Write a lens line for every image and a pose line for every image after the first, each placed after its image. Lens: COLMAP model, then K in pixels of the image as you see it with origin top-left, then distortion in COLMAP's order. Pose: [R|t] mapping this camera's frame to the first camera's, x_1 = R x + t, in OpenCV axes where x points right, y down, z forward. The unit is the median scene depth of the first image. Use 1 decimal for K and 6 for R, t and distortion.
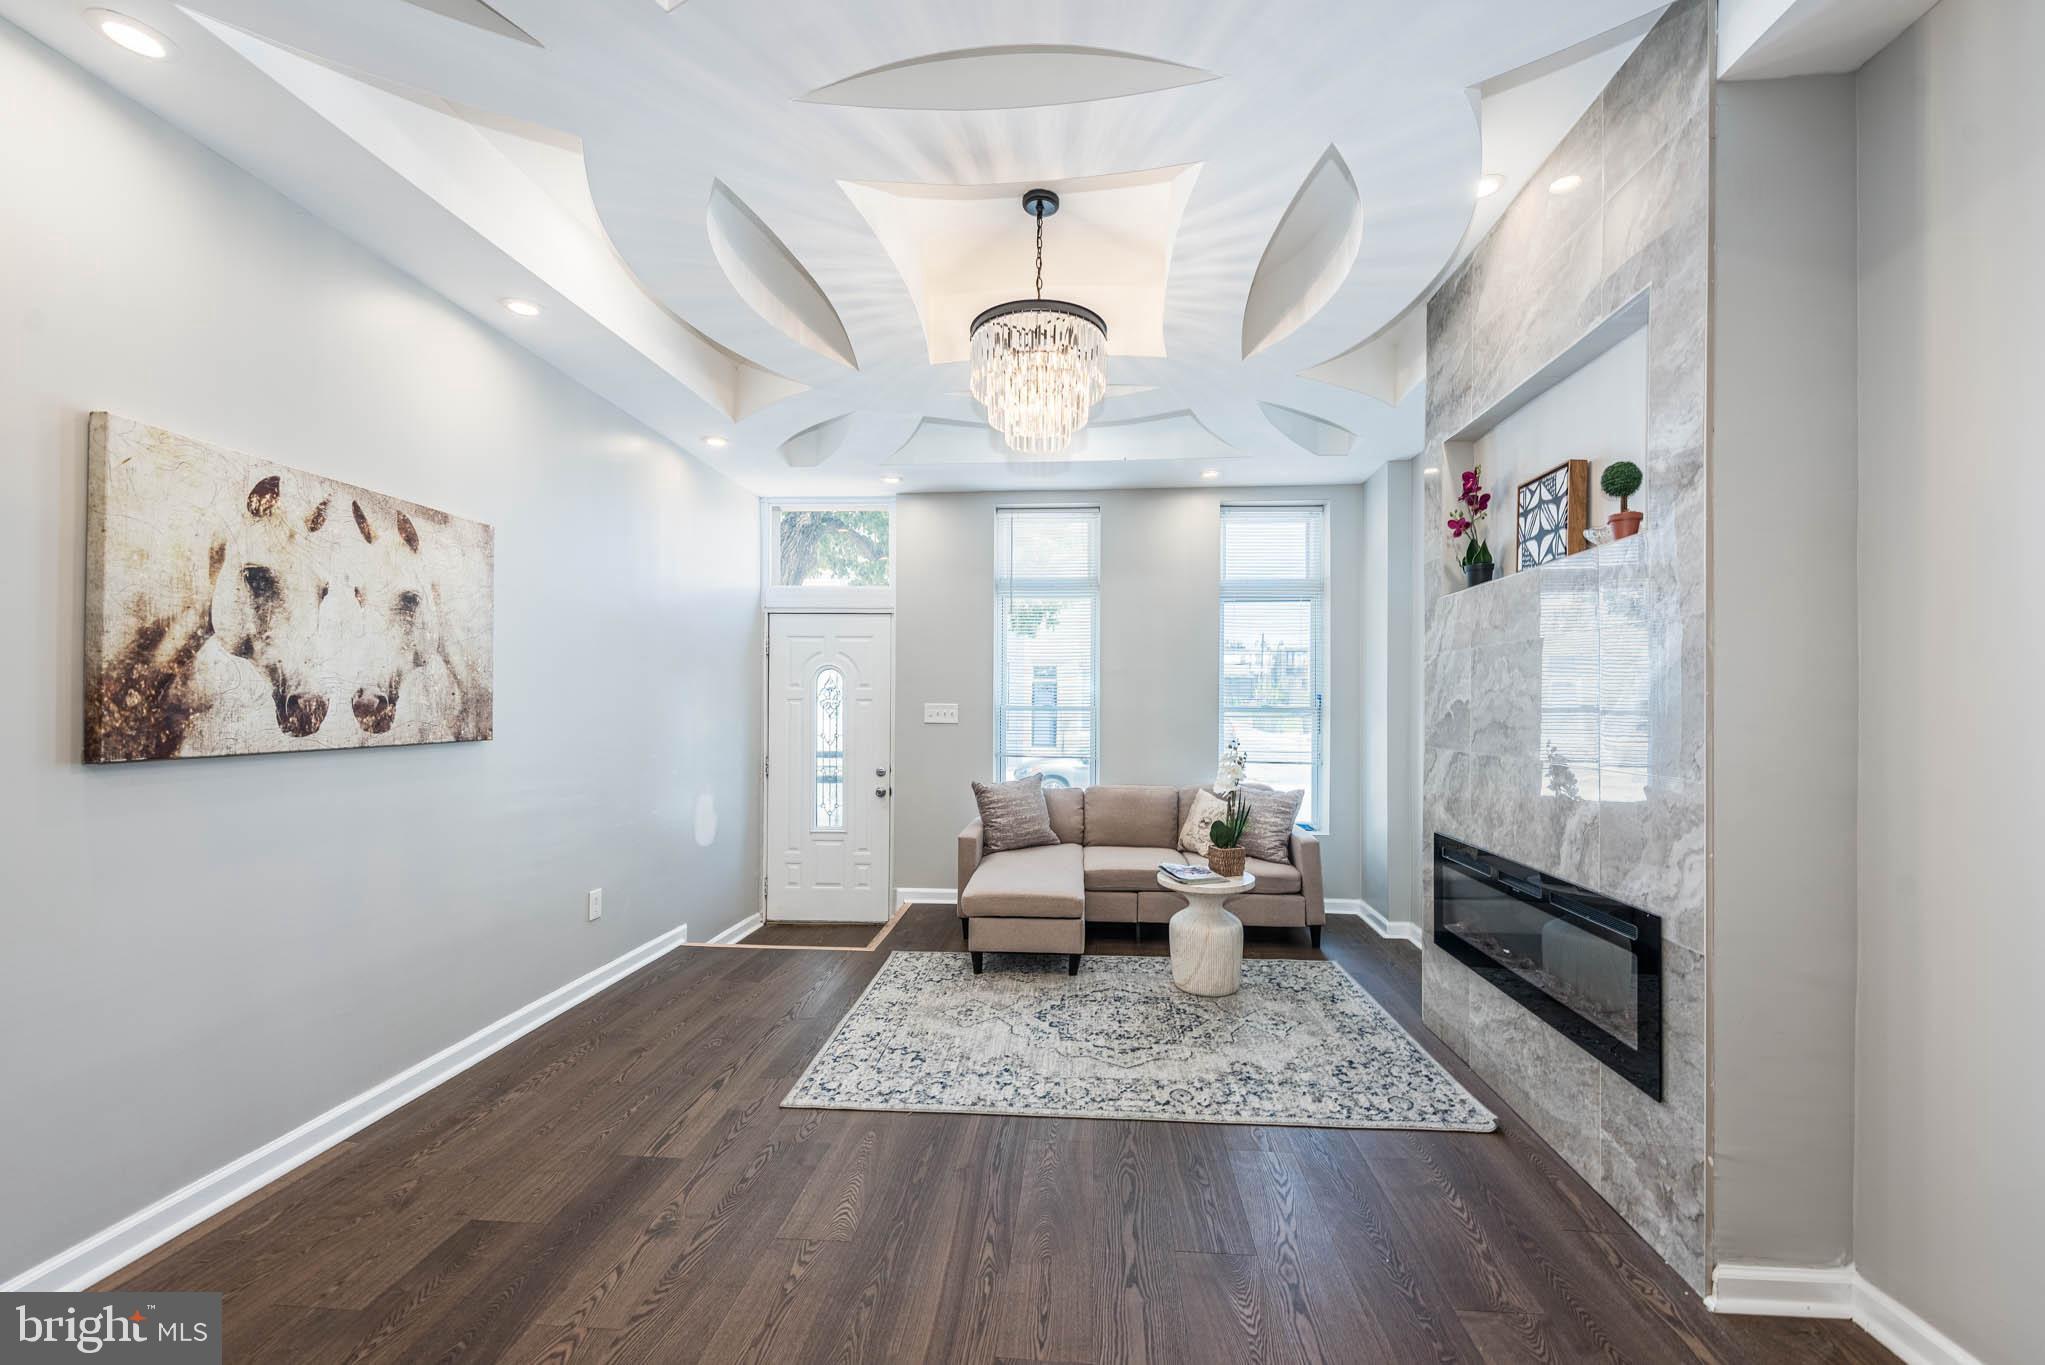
lens RADIAL K [[822.1, 0, 1032.1], [0, 822.1, 708.3], [0, 0, 1]] dist [0.019780, 0.000053]
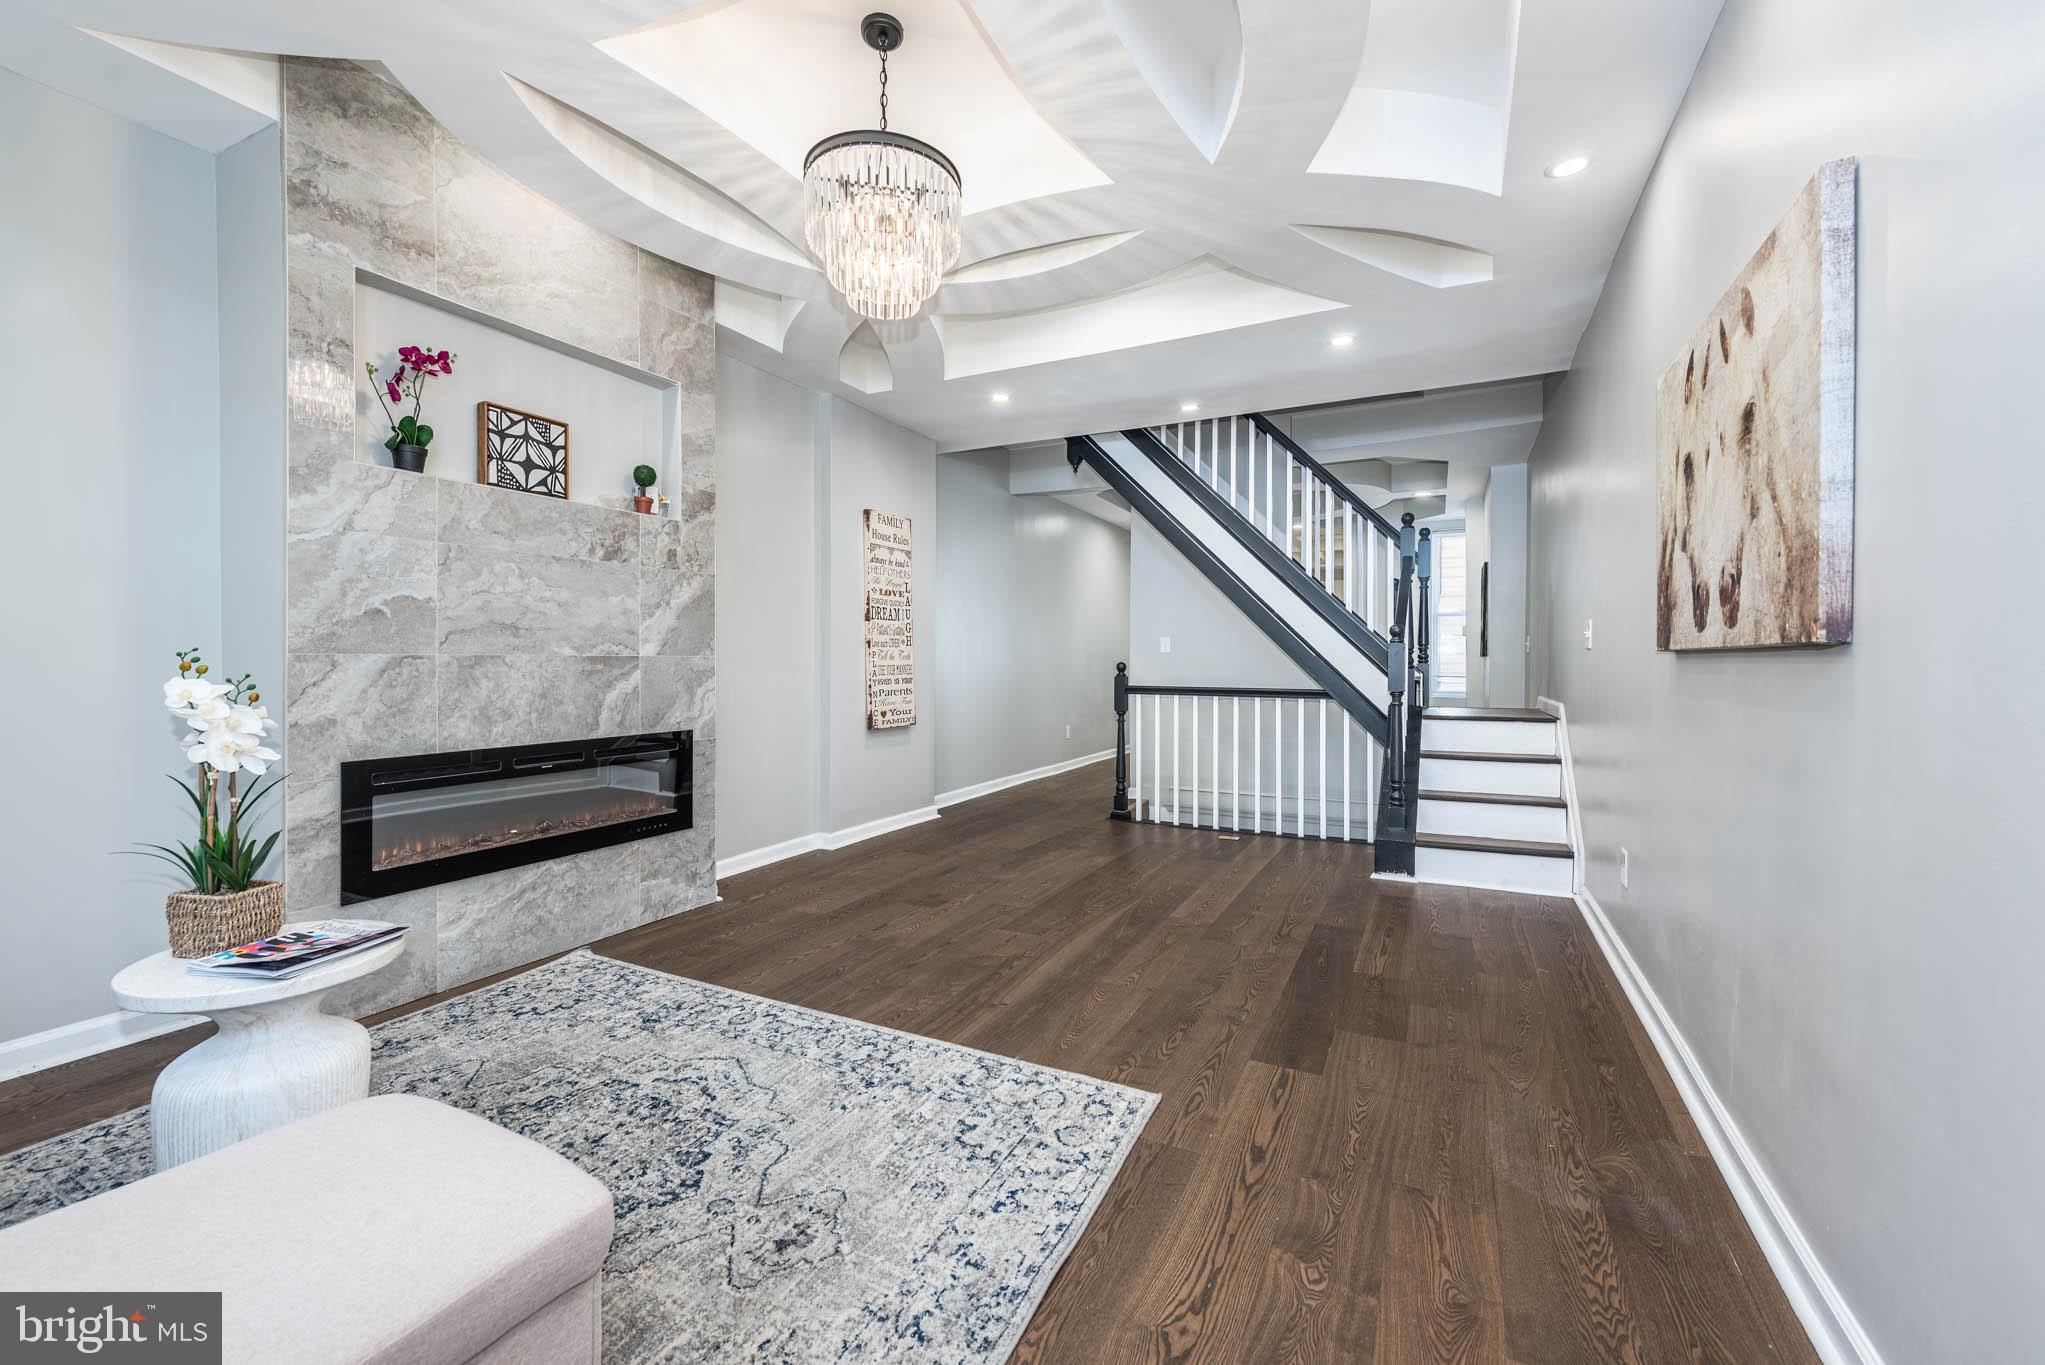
lens RADIAL K [[839.4, 0, 1024.6], [0, 839.4, 676.8], [0, 0, 1]] dist [0.020183, -0.006600]
pose [[-0.923851, -0.016432, 0.382398, -0.485479], [-0.005832, 0.999566, 0.028864, 0.050566], [-0.382707, 0.024436, -0.923547, 1.786897]]
